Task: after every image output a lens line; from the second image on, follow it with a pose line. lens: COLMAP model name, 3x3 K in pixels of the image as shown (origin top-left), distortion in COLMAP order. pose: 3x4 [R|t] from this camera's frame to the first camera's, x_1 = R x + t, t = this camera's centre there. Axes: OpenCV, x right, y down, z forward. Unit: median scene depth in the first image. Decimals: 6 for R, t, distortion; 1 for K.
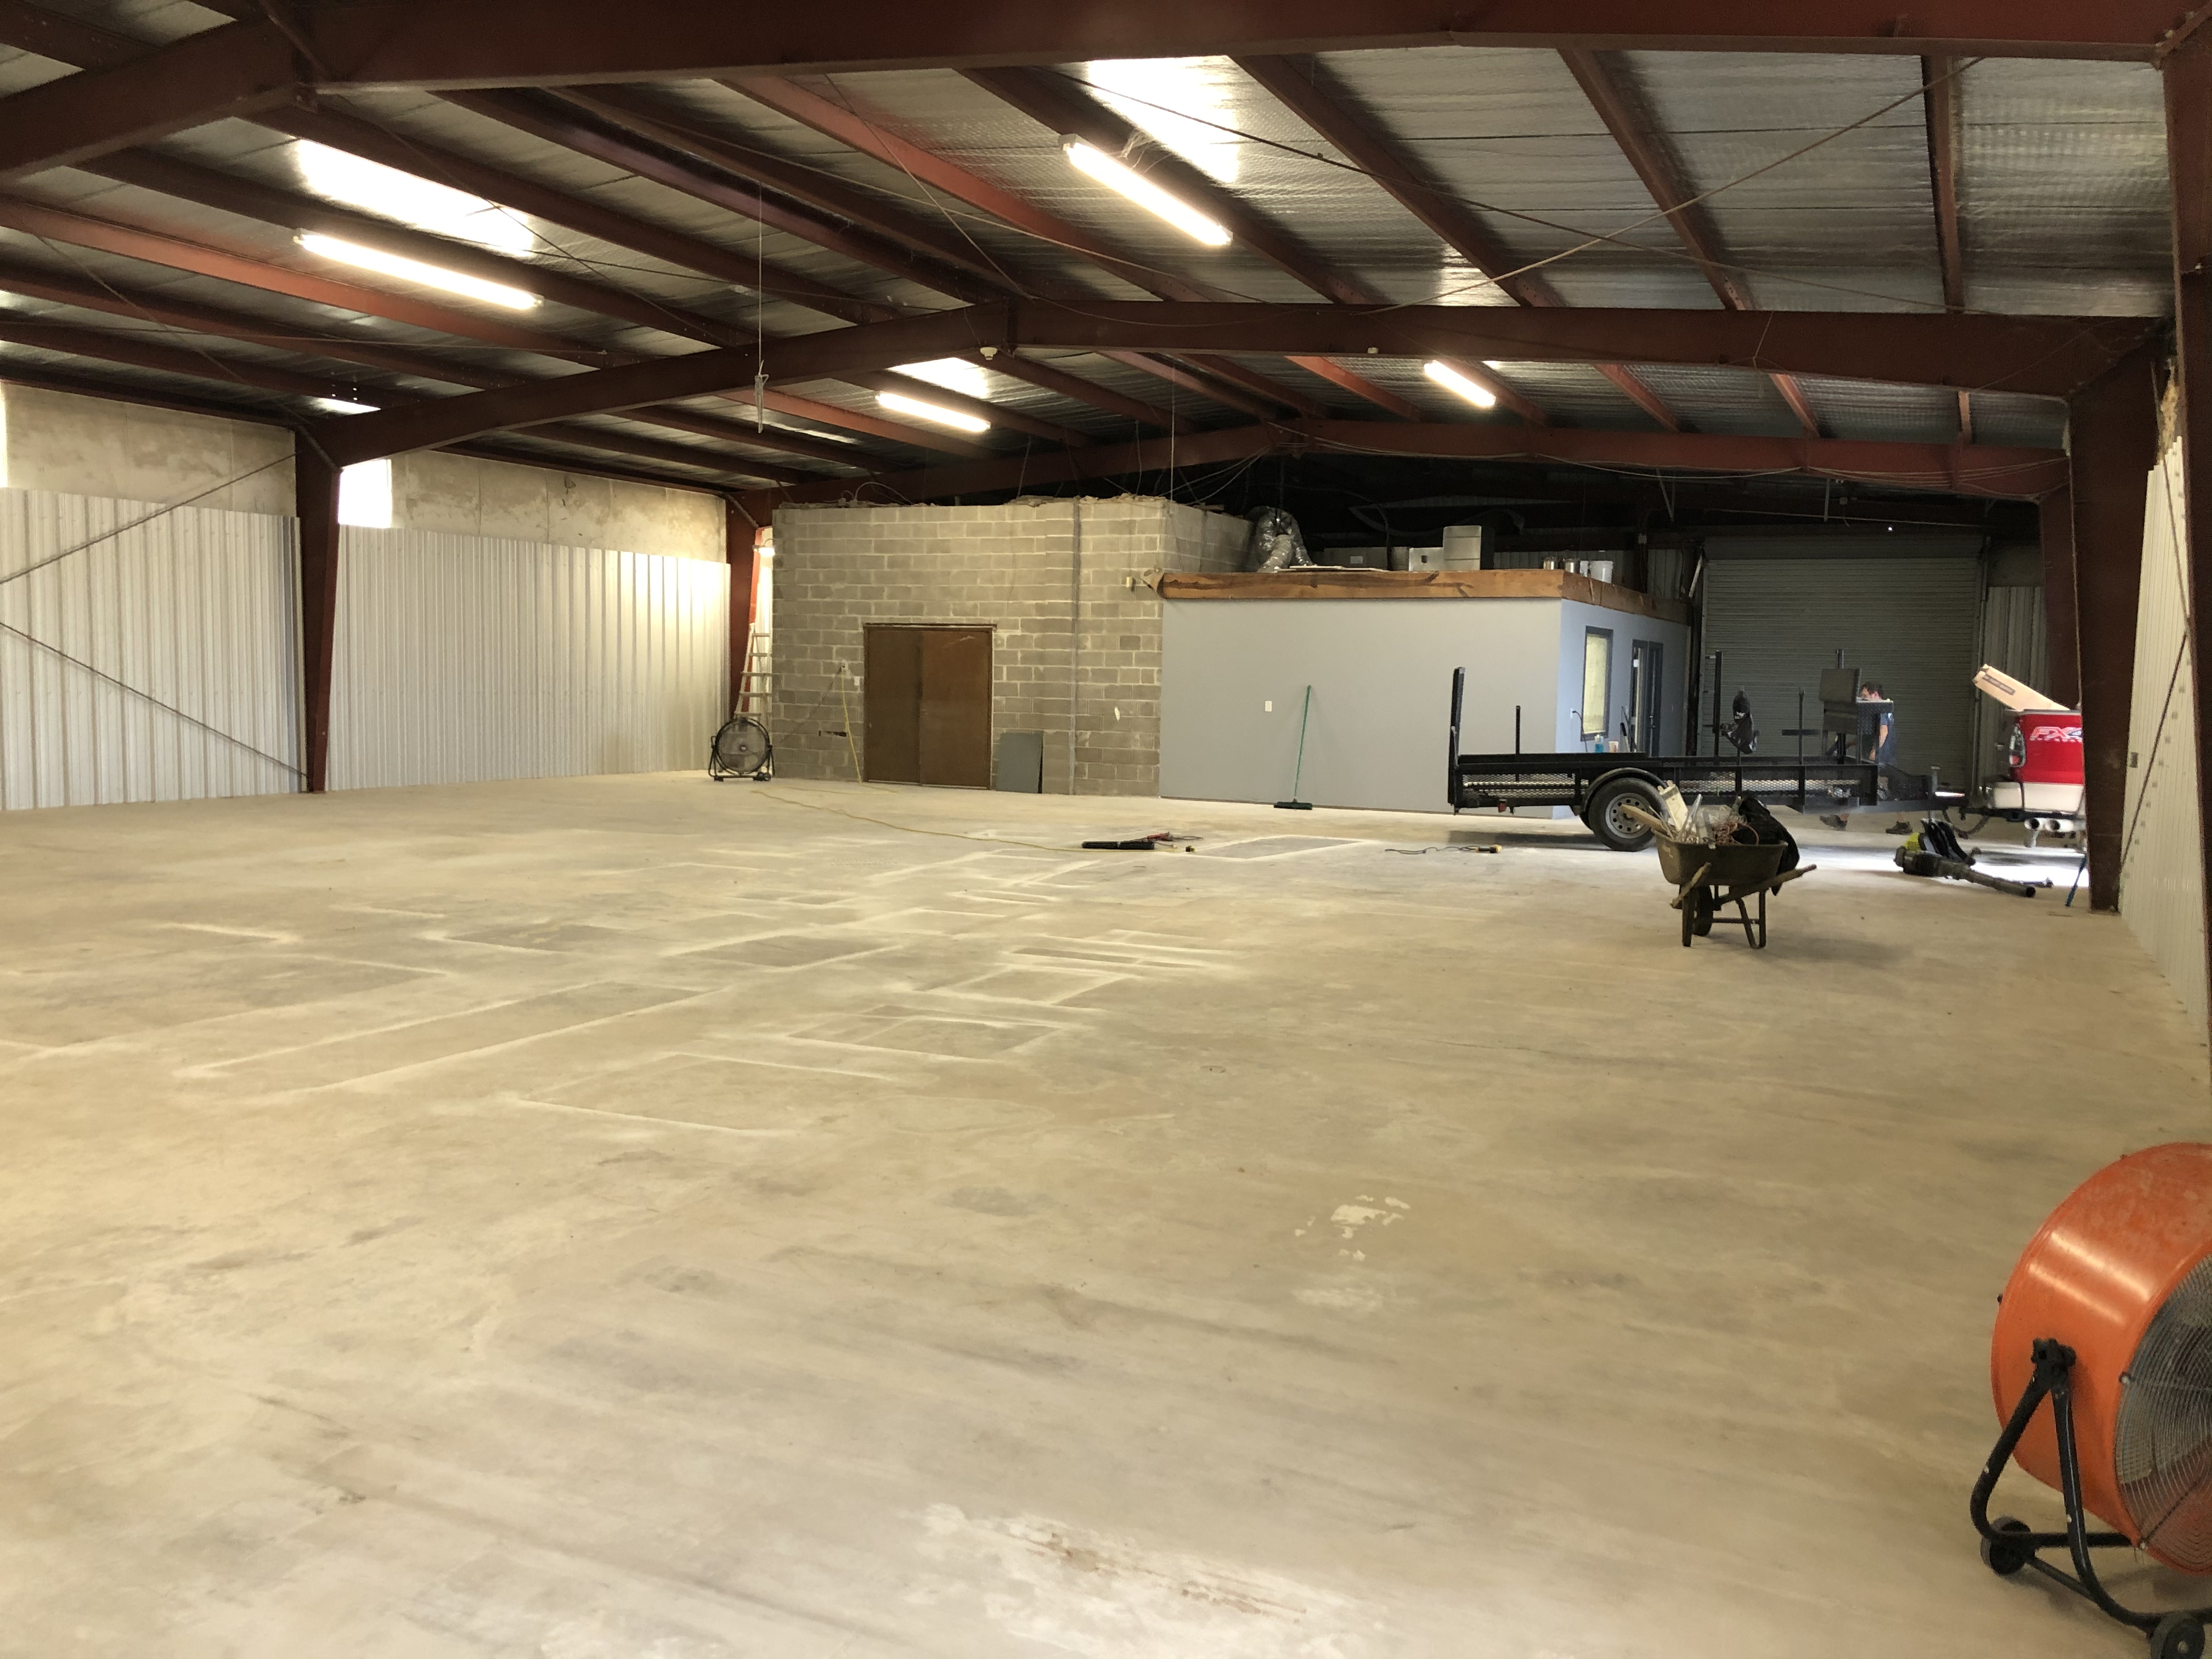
lens RADIAL K [[1722.5, 0, 1106.0], [0, 1722.5, 829.5], [0, 0, 1]] dist [-0.247247, 0.098116]
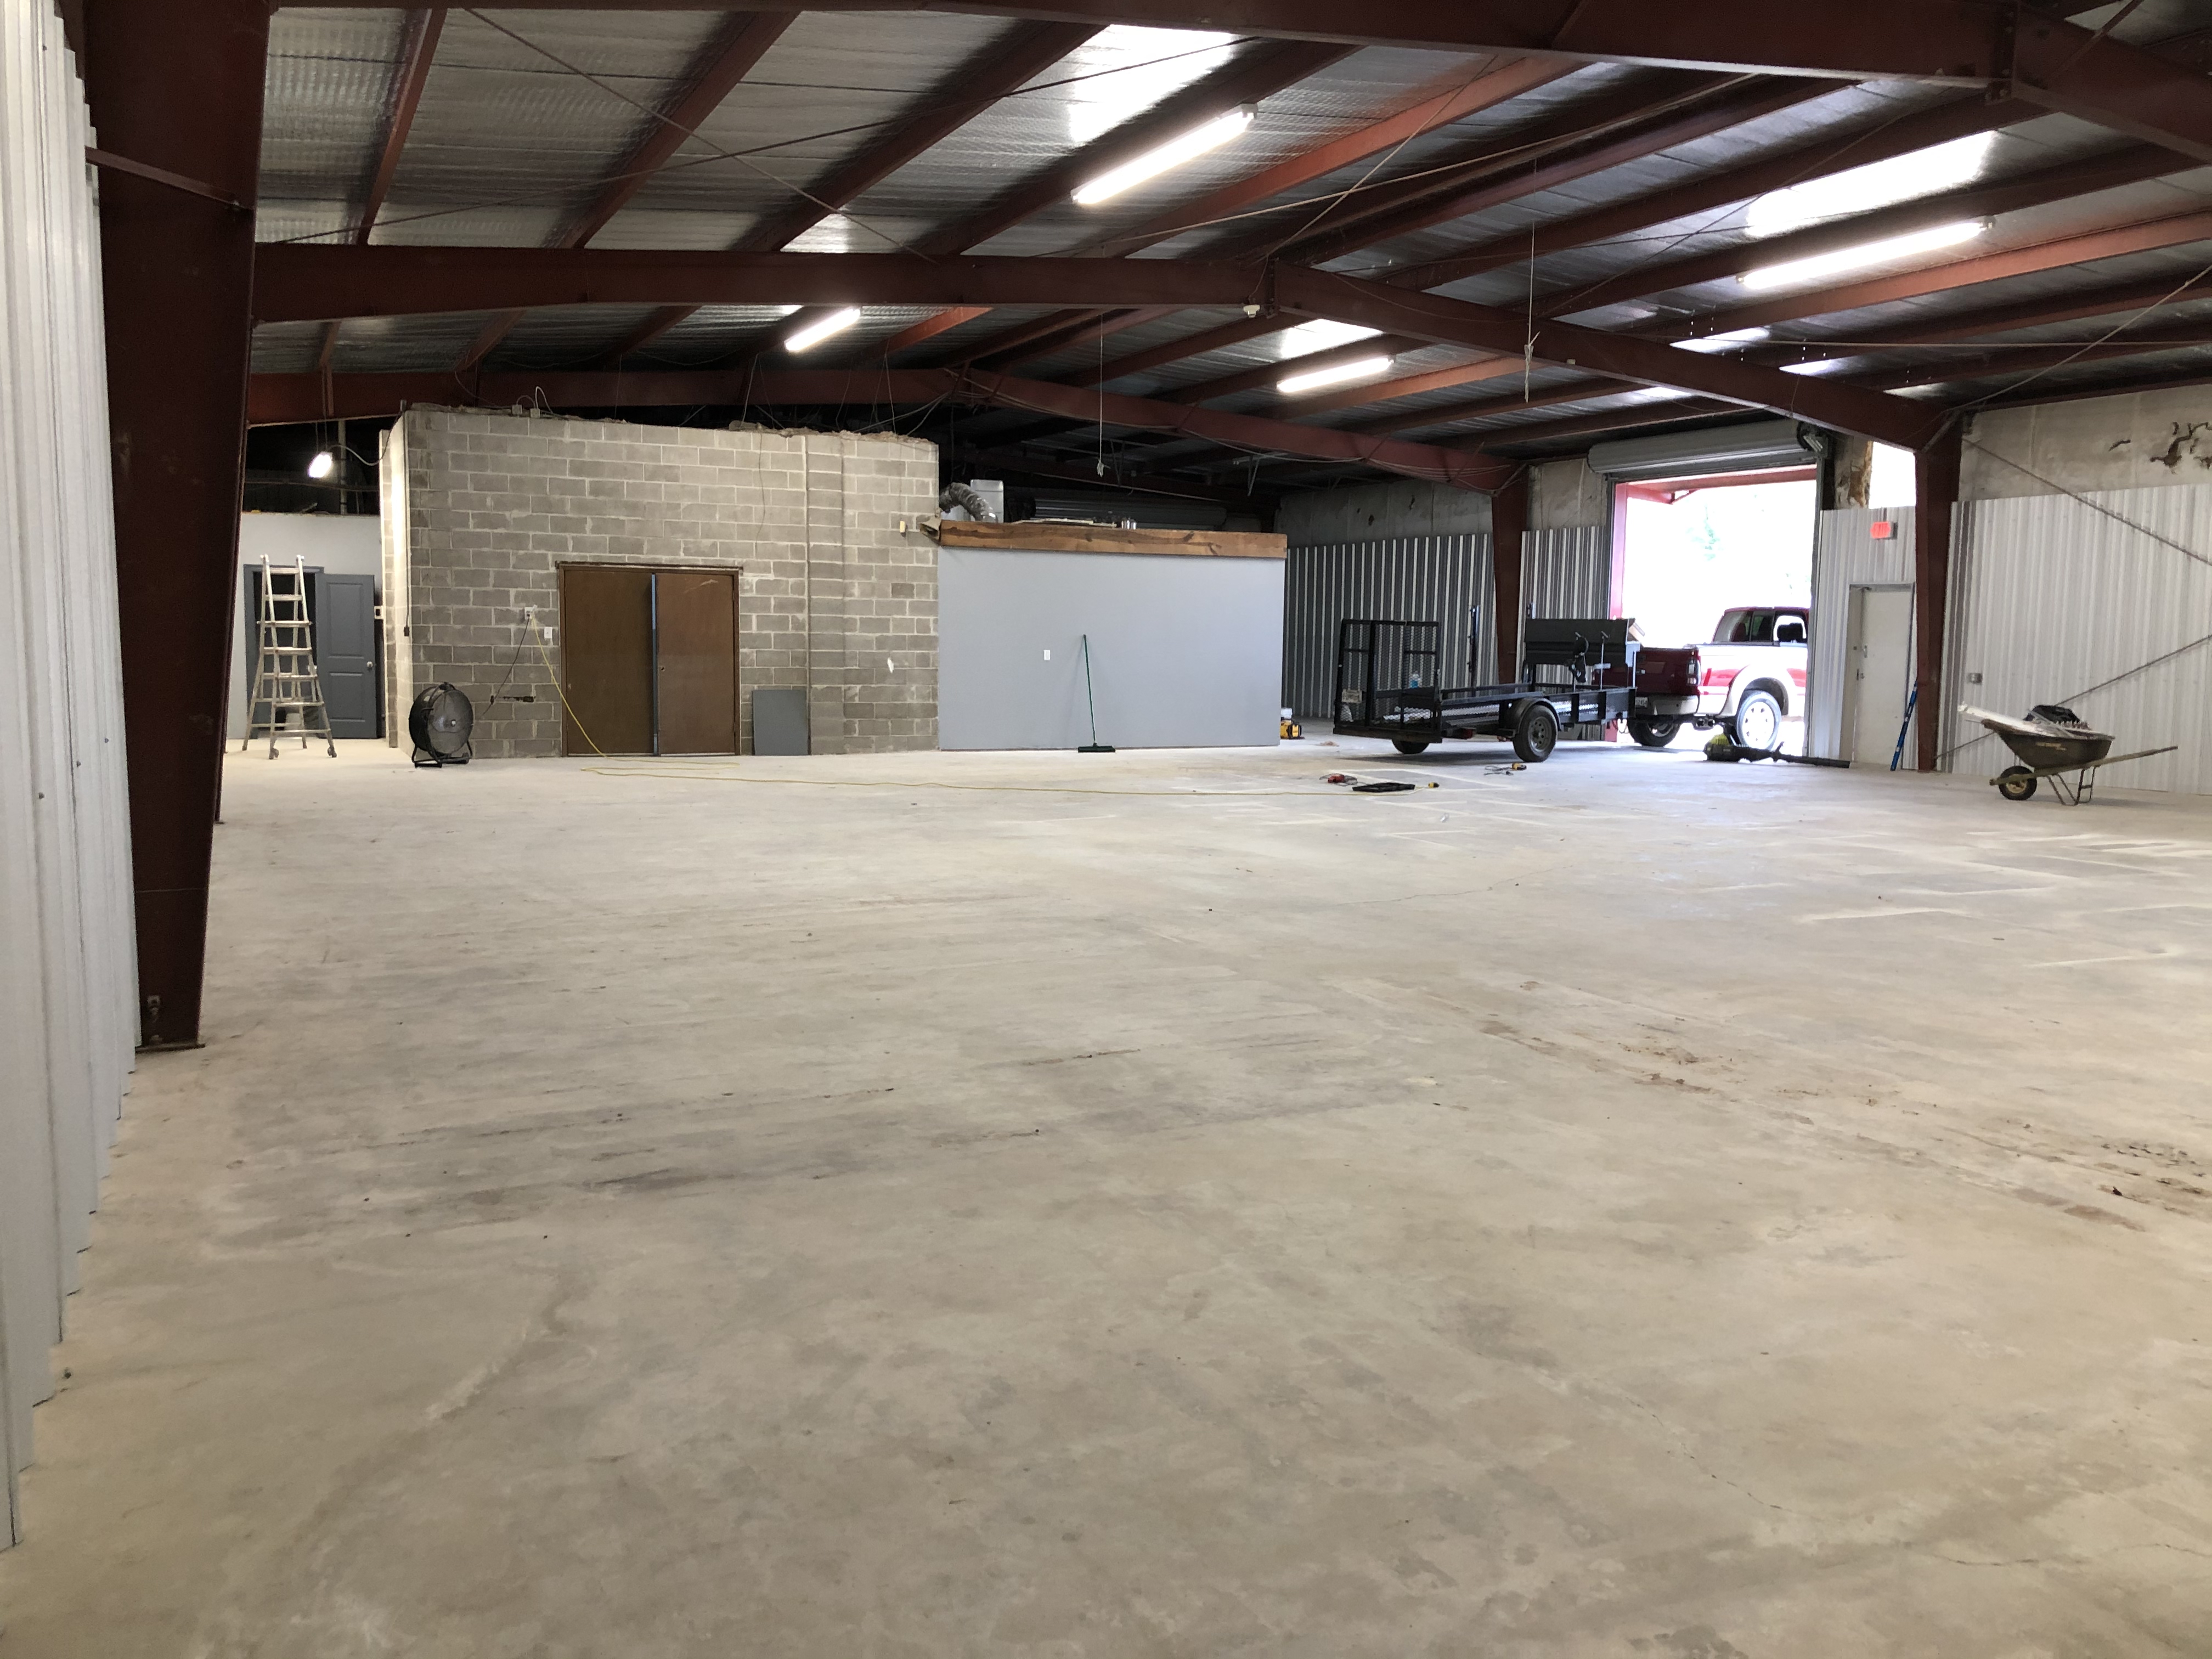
lens RADIAL K [[1722.5, 0, 1106.0], [0, 1722.5, 829.5], [0, 0, 1]] dist [-0.247247, 0.098116]
pose [[0.597258, -0.093769, 0.796549, -0.661129], [0.060983, 0.995577, 0.071472, -0.036393], [-0.799727, 0.005889, 0.600335, 0.331216]]
